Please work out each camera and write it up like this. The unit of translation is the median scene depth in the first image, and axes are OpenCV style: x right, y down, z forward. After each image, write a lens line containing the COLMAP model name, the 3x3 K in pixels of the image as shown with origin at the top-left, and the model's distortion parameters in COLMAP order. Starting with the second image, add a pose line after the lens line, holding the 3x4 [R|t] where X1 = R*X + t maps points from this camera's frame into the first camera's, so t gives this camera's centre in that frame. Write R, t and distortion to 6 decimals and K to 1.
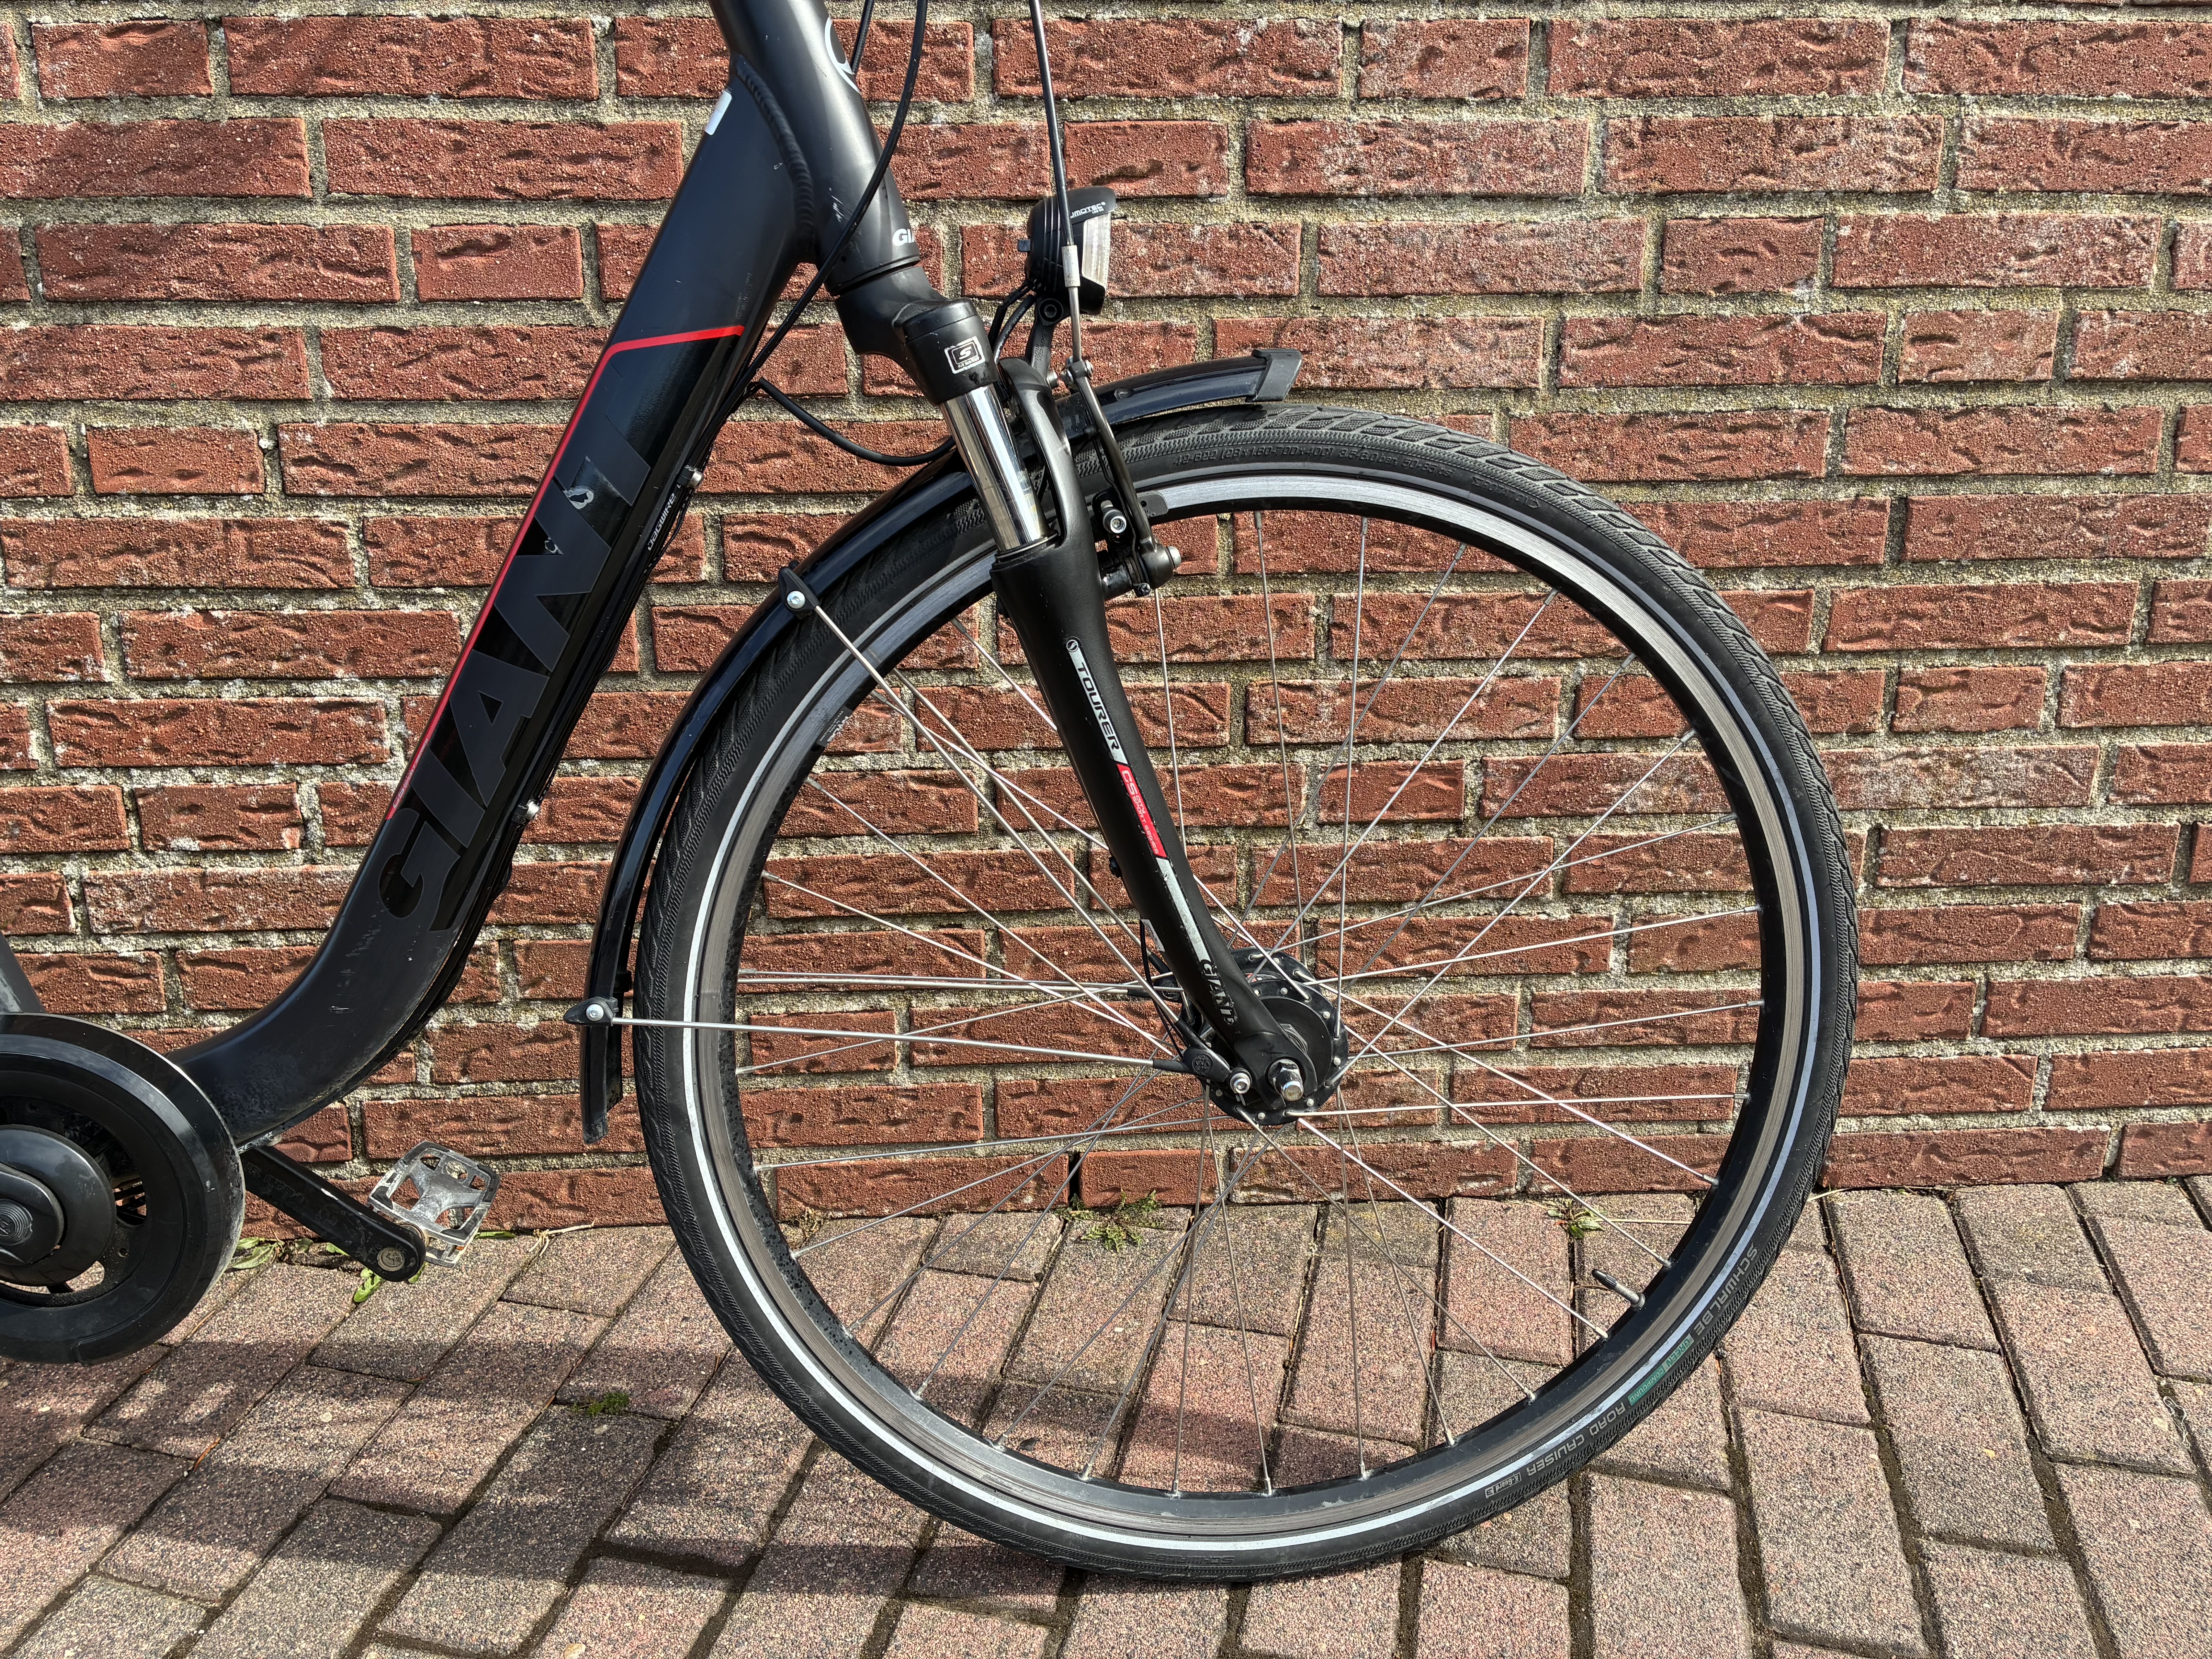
lens RADIAL K [[1691.0, 0, 1104.4], [0, 1691.0, 808.8], [0, 0, 1]] dist [0.047609, -0.053207]
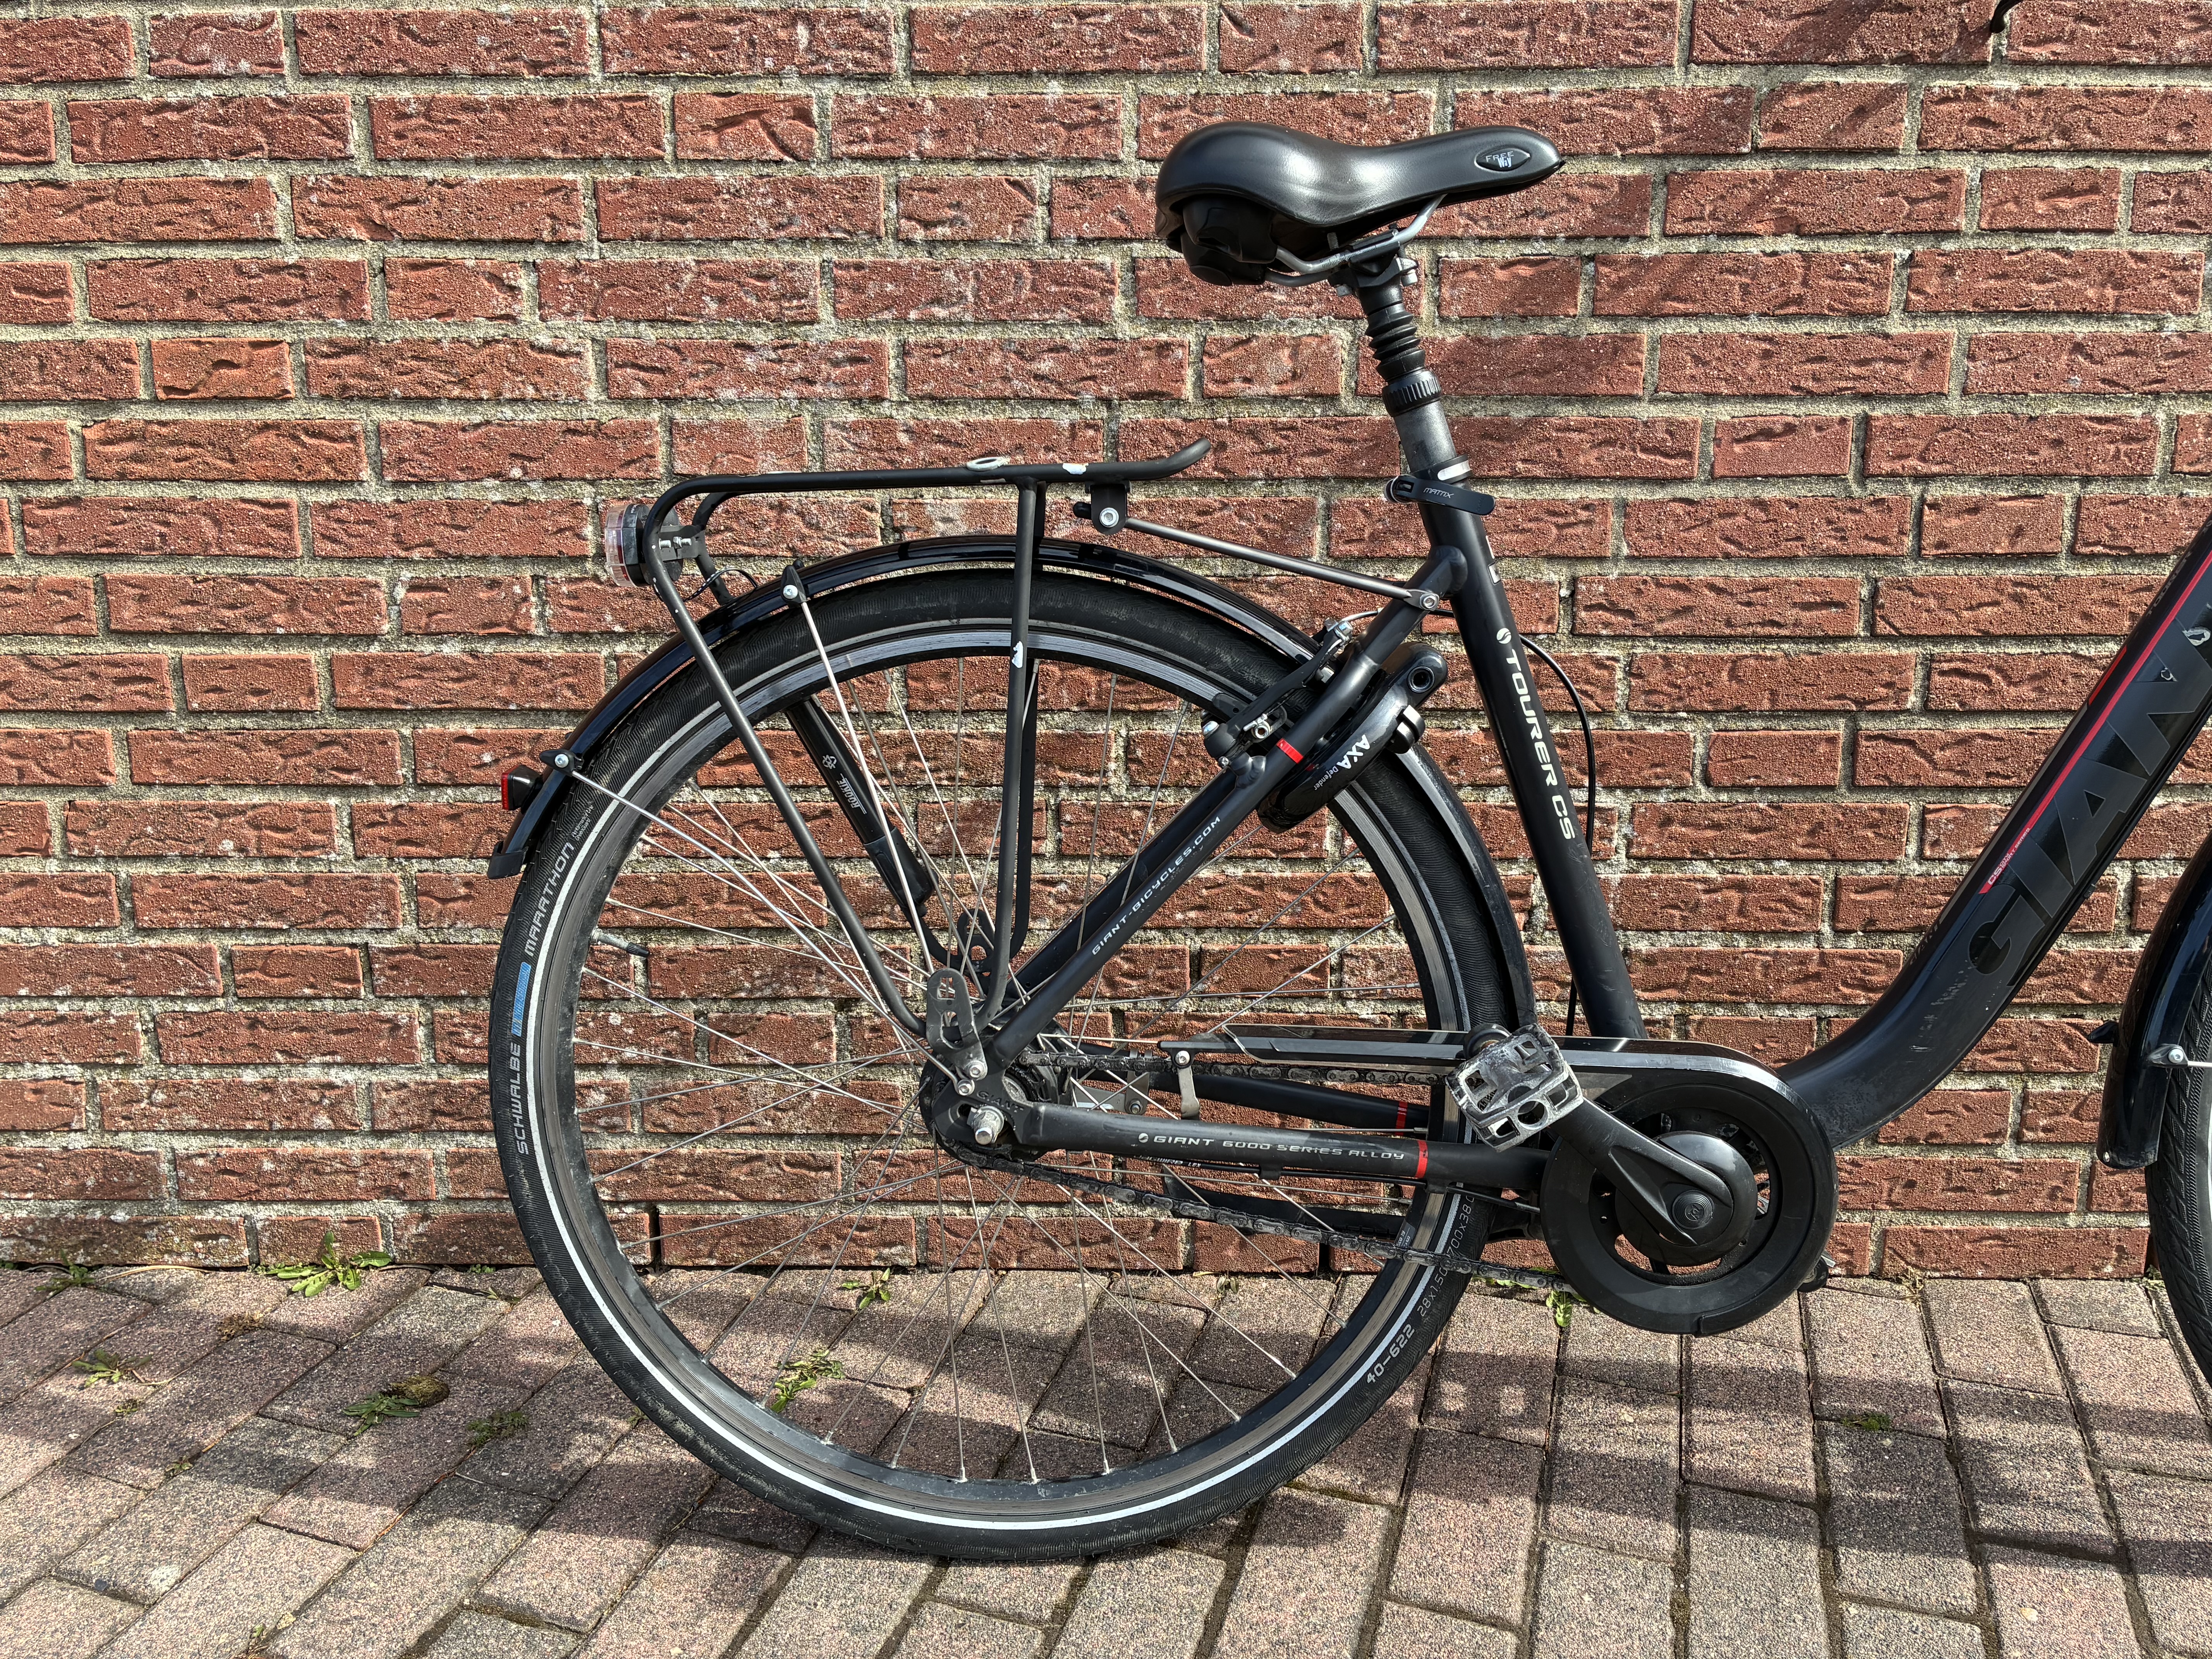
lens RADIAL K [[1691.0, 0, 1095.9], [0, 1691.0, 808.7], [0, 0, 1]] dist [0.047609, -0.053207]
pose [[0.996946, 0.018122, -0.075968, -0.706382], [-0.024493, 0.996182, -0.083797, 0.046759], [0.074160, 0.085401, 0.993583, -0.204797]]
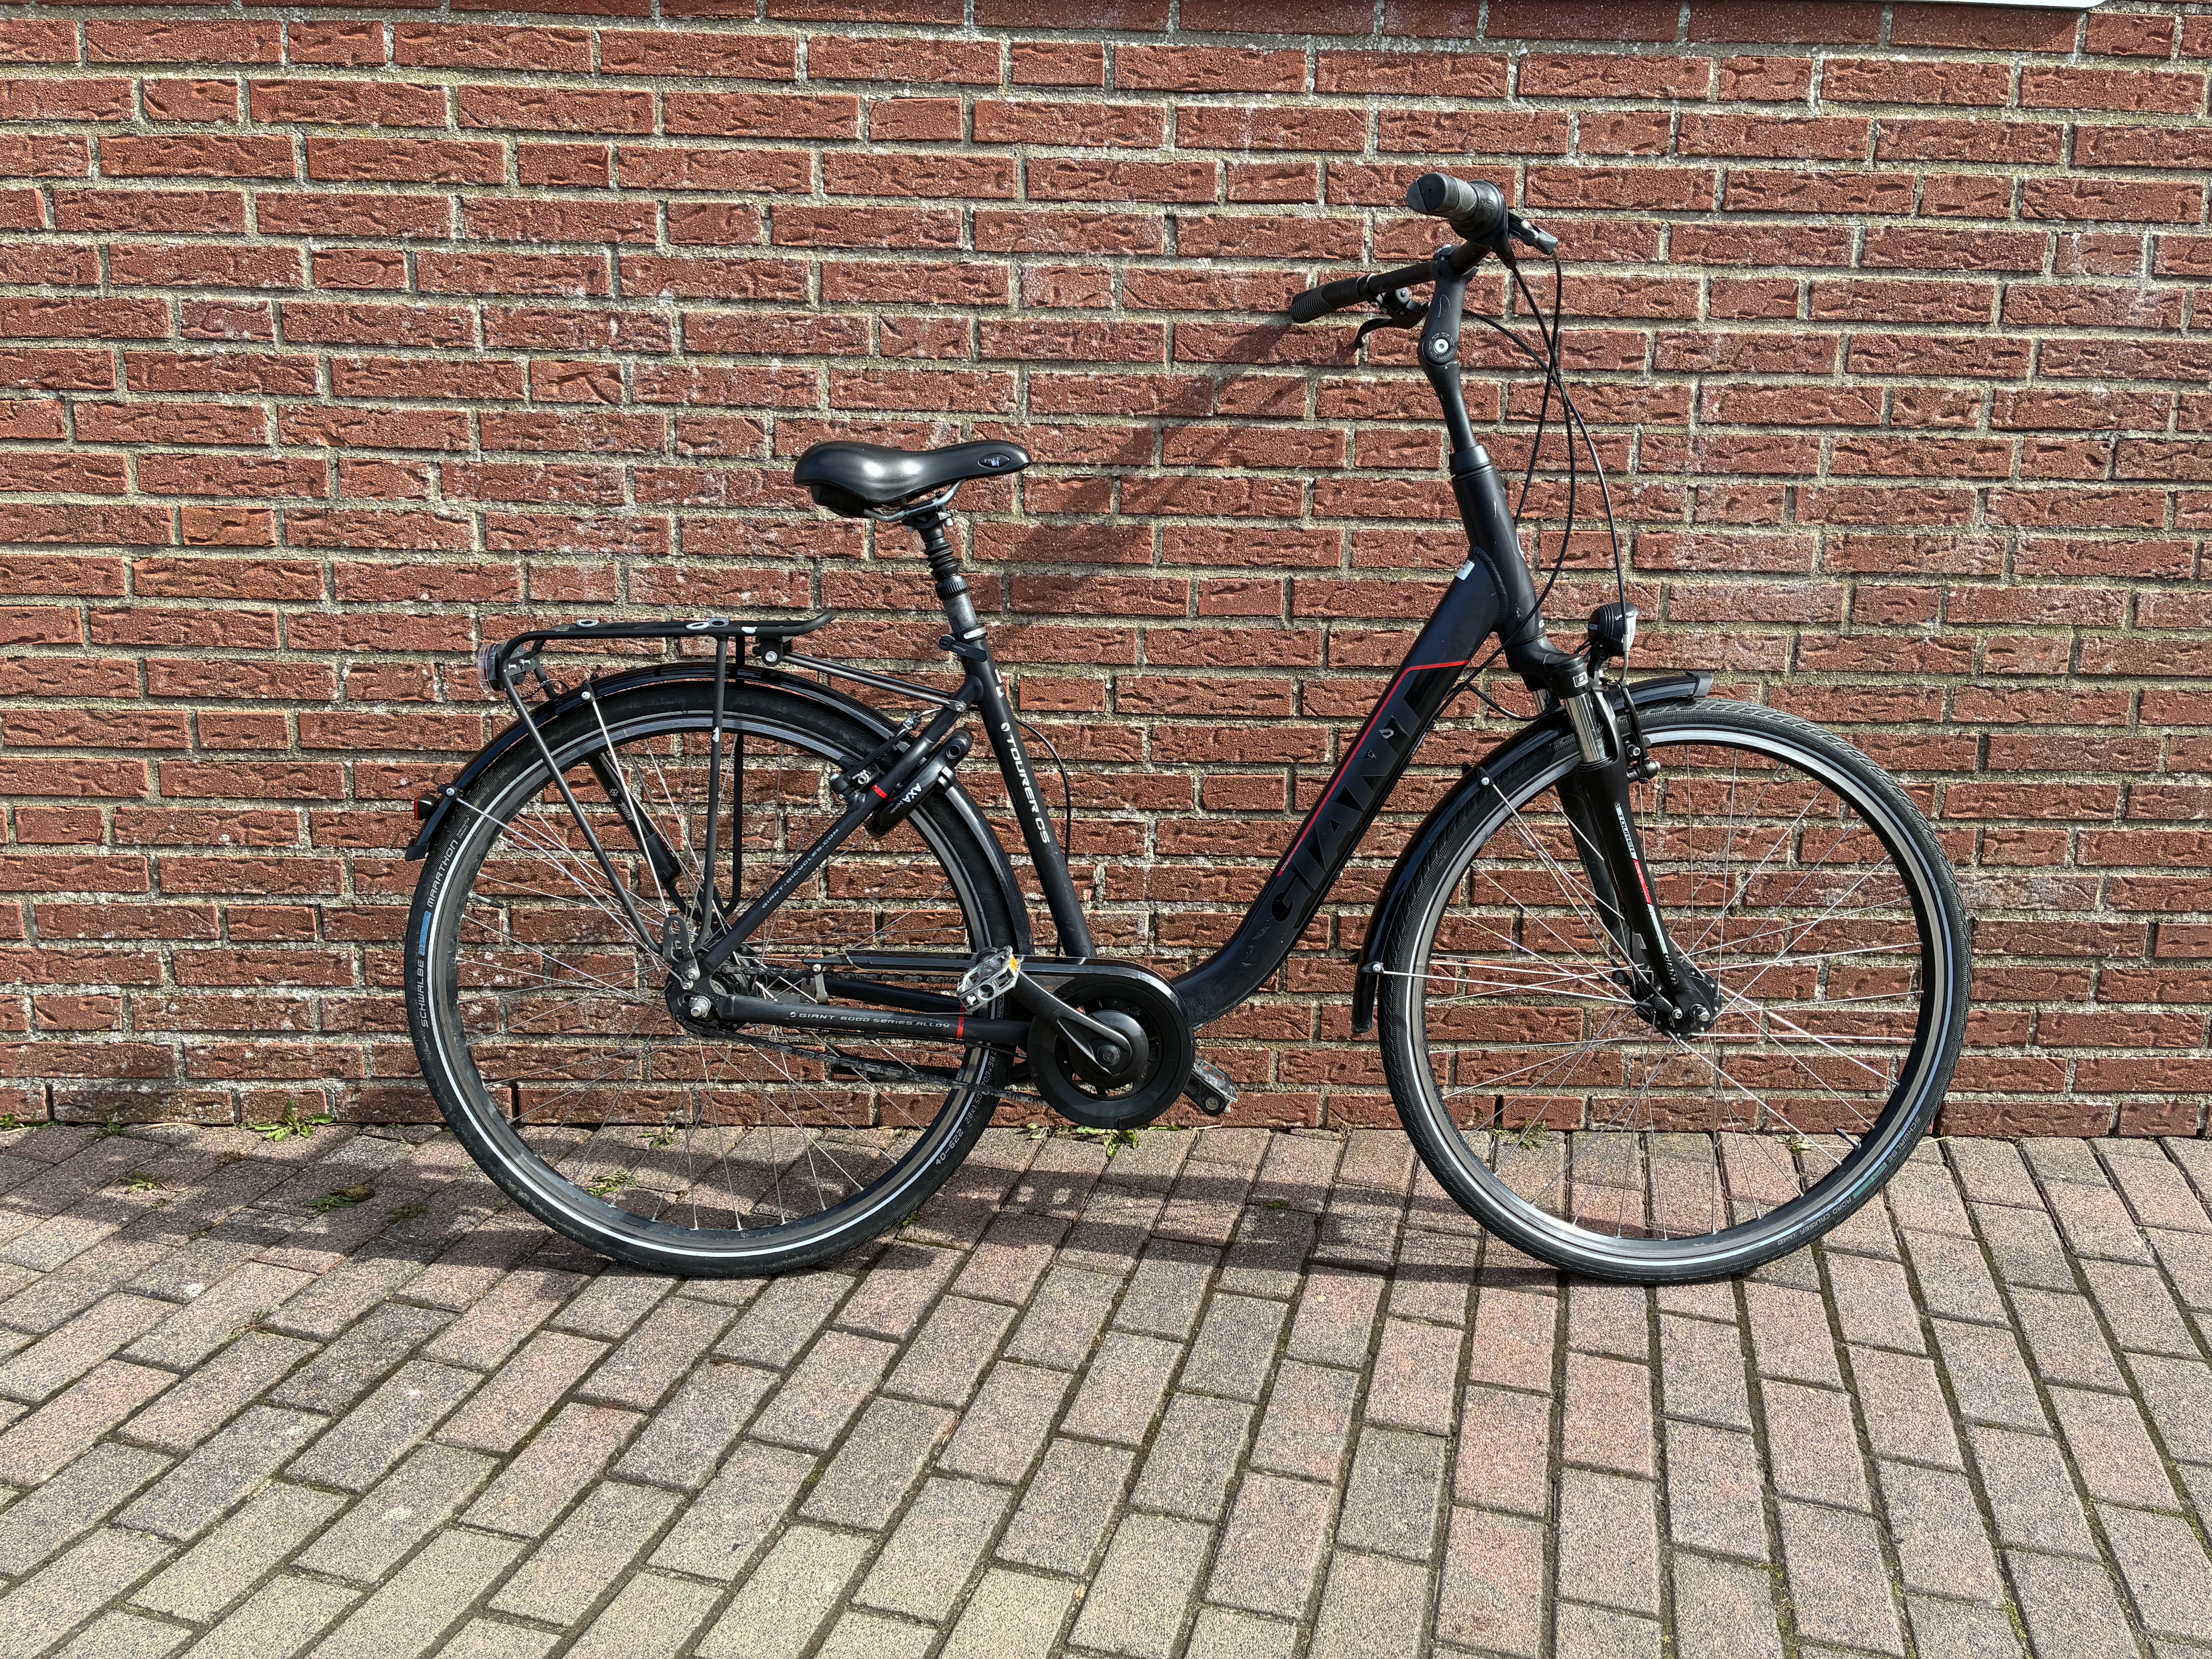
lens RADIAL K [[1691.0, 0, 1105.5], [0, 1691.0, 809.6], [0, 0, 1]] dist [0.047609, -0.053207]
pose [[0.999294, 0.029022, -0.023865, -0.432029], [-0.030876, 0.996204, -0.081395, 0.075072], [0.021413, 0.082074, 0.996396, -0.841491]]
